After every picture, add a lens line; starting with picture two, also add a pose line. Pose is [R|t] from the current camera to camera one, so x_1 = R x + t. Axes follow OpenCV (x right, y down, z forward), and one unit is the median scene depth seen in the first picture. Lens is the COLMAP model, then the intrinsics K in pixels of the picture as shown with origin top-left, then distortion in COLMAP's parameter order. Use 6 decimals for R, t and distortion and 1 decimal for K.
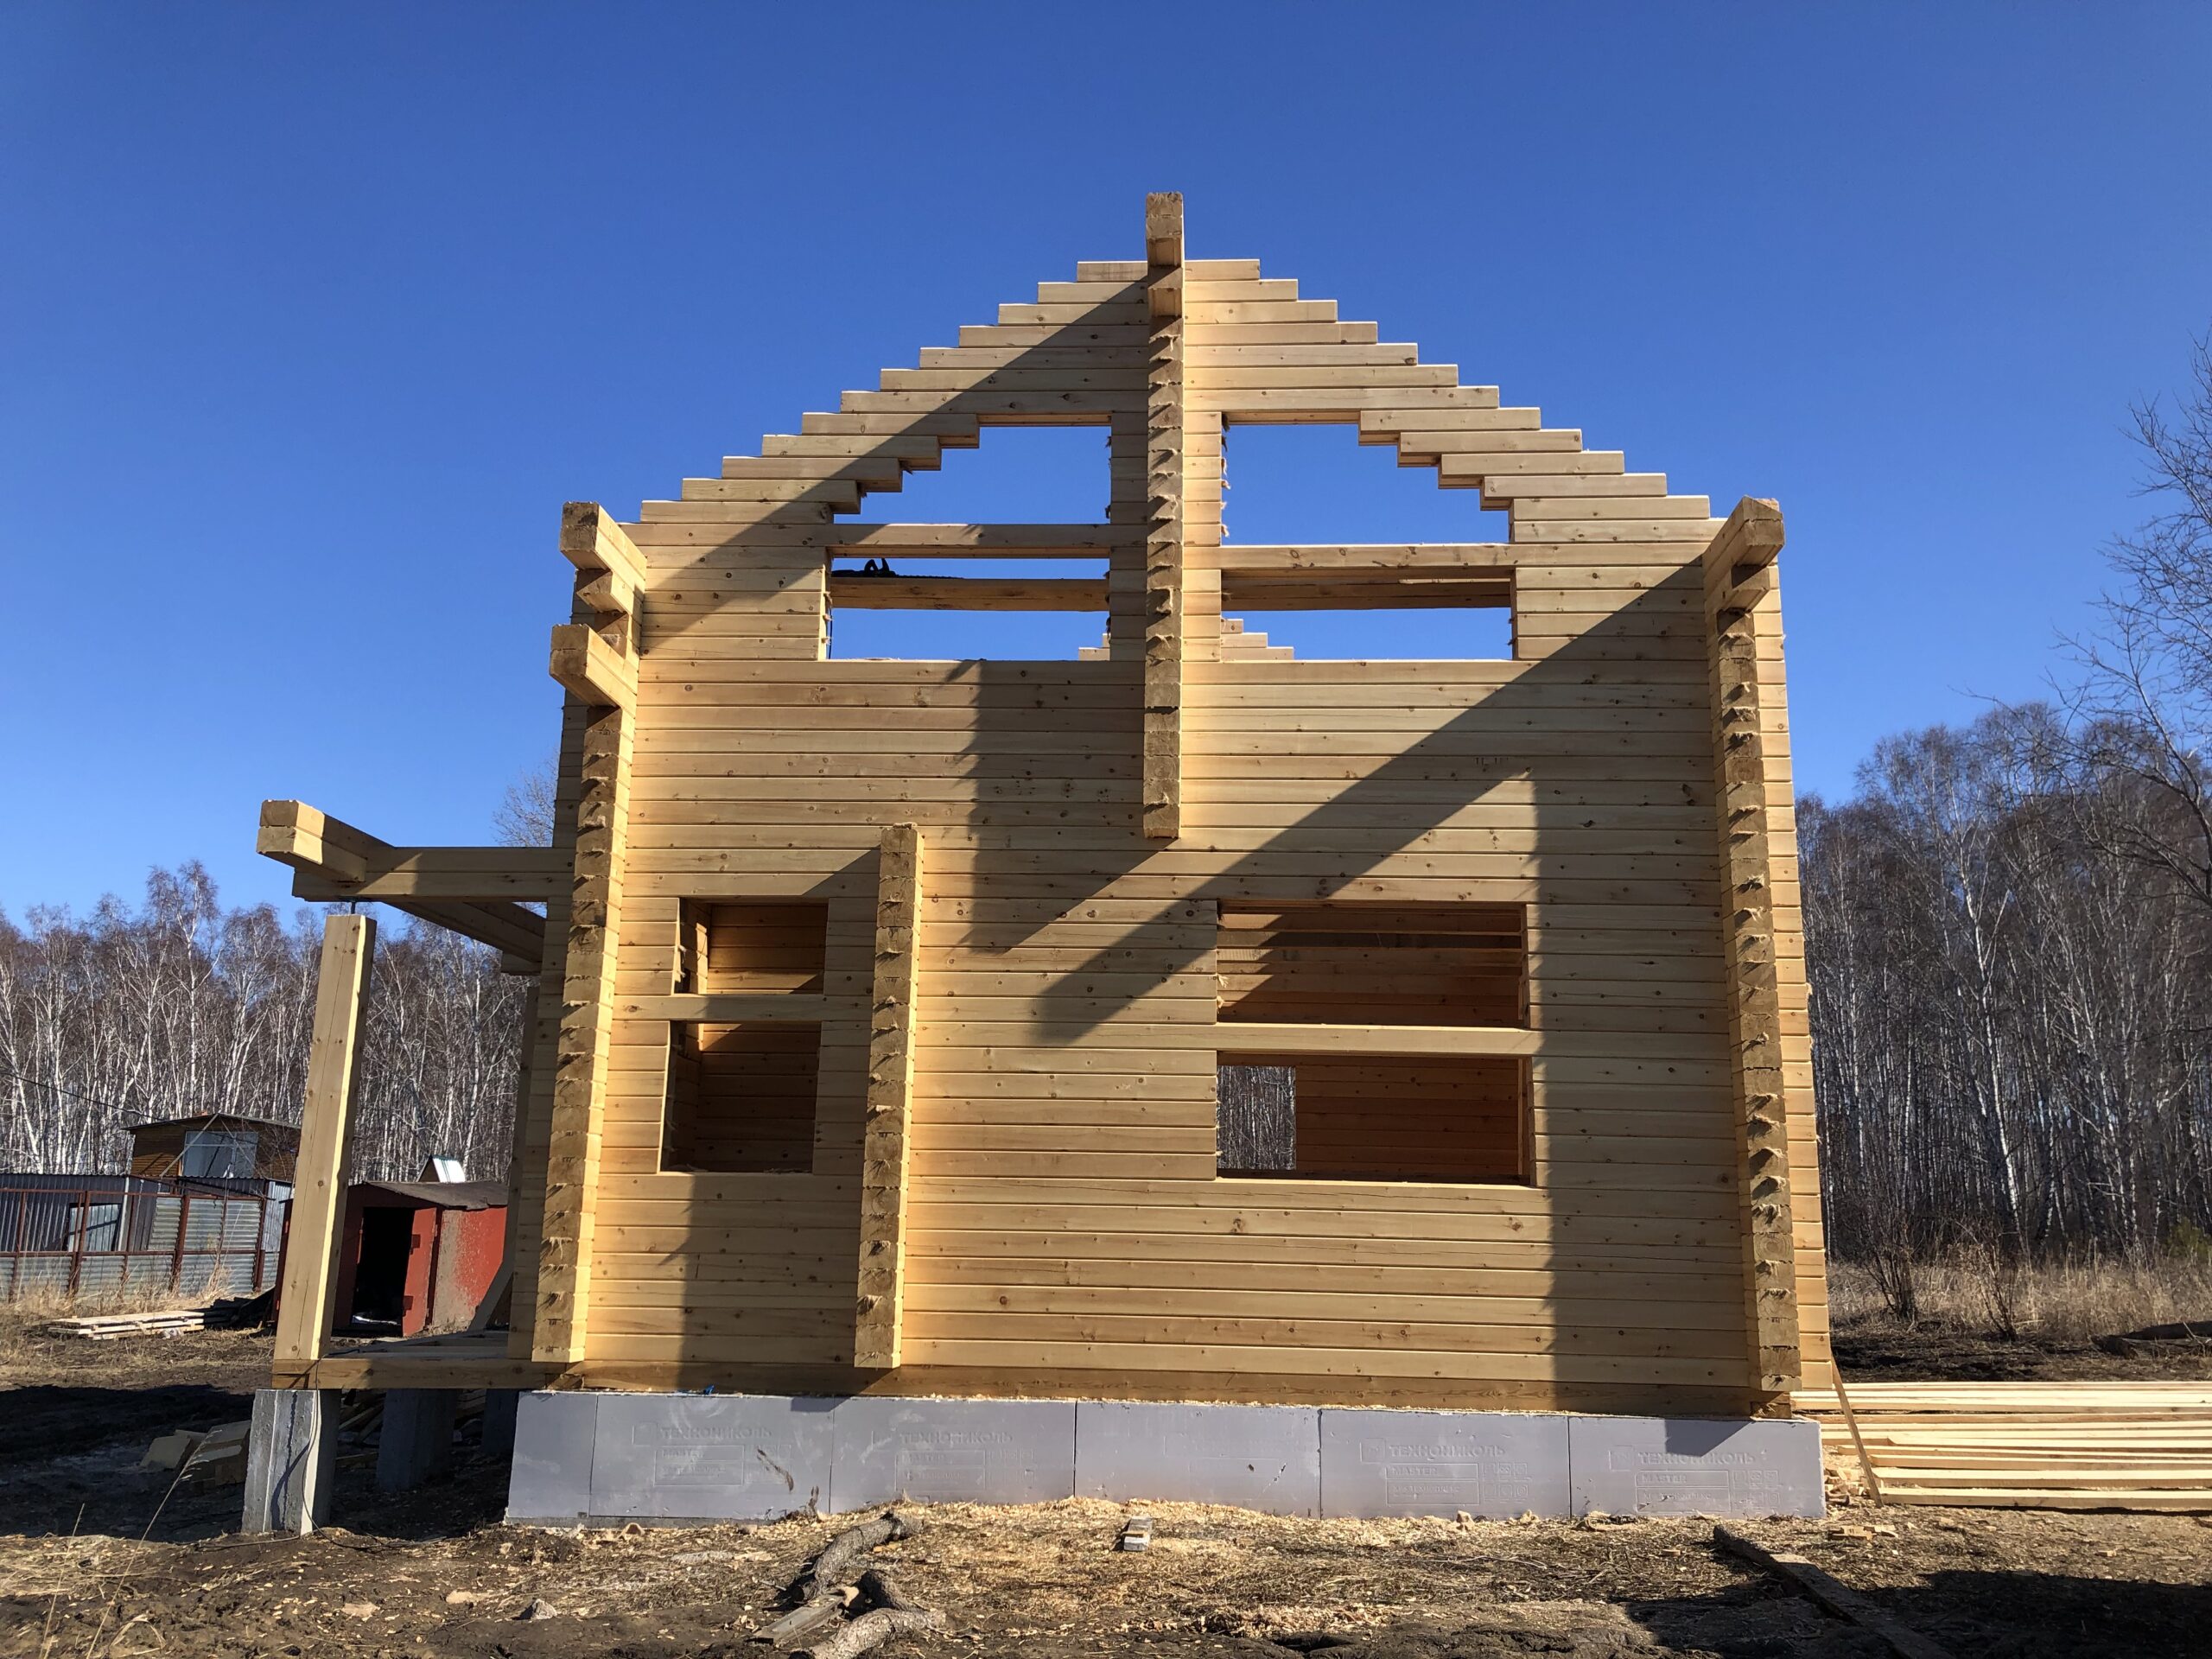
lens RADIAL K [[1792.1, 0, 1106.0], [0, 1792.1, 829.5], [0, 0, 1]] dist [0.025215, 0.001851]
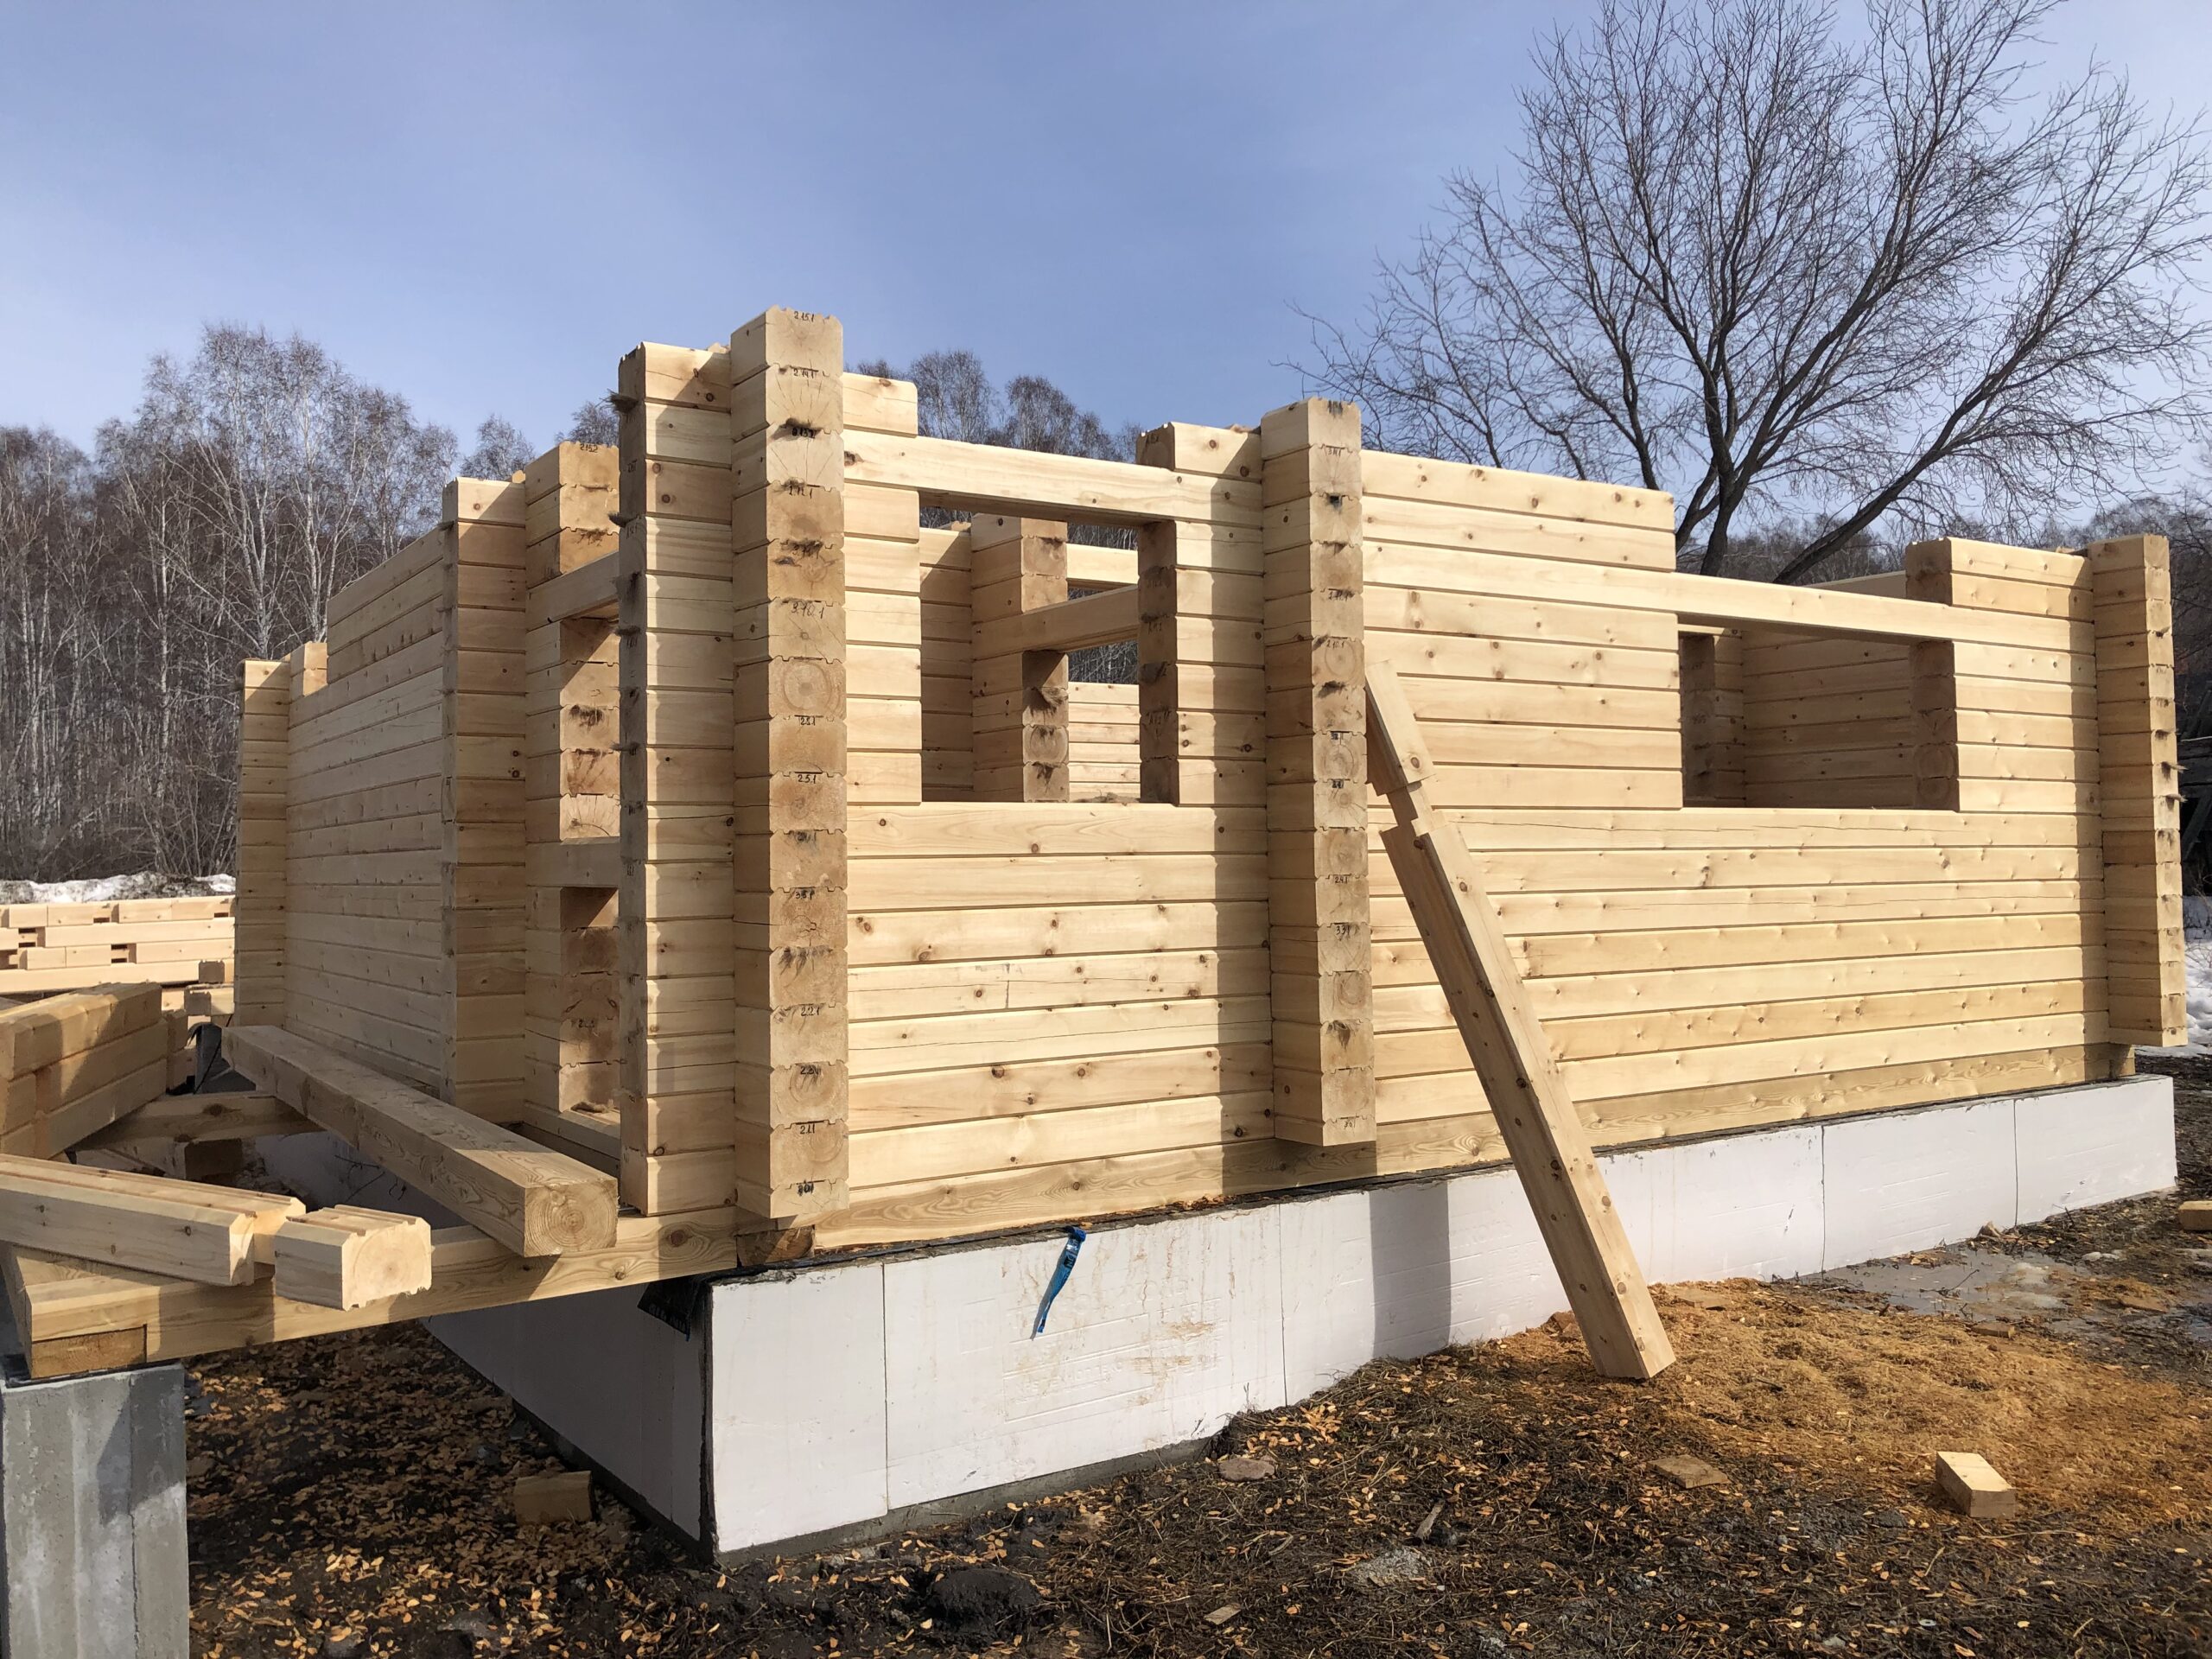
lens RADIAL K [[1792.1, 0, 1106.0], [0, 1792.1, 829.5], [0, 0, 1]] dist [0.025215, 0.001851]
pose [[0.800606, -0.017479, 0.598936, -0.513516], [-0.106634, 0.979462, 0.171124, 0.113780], [-0.589626, -0.200870, 0.782299, 0.613393]]
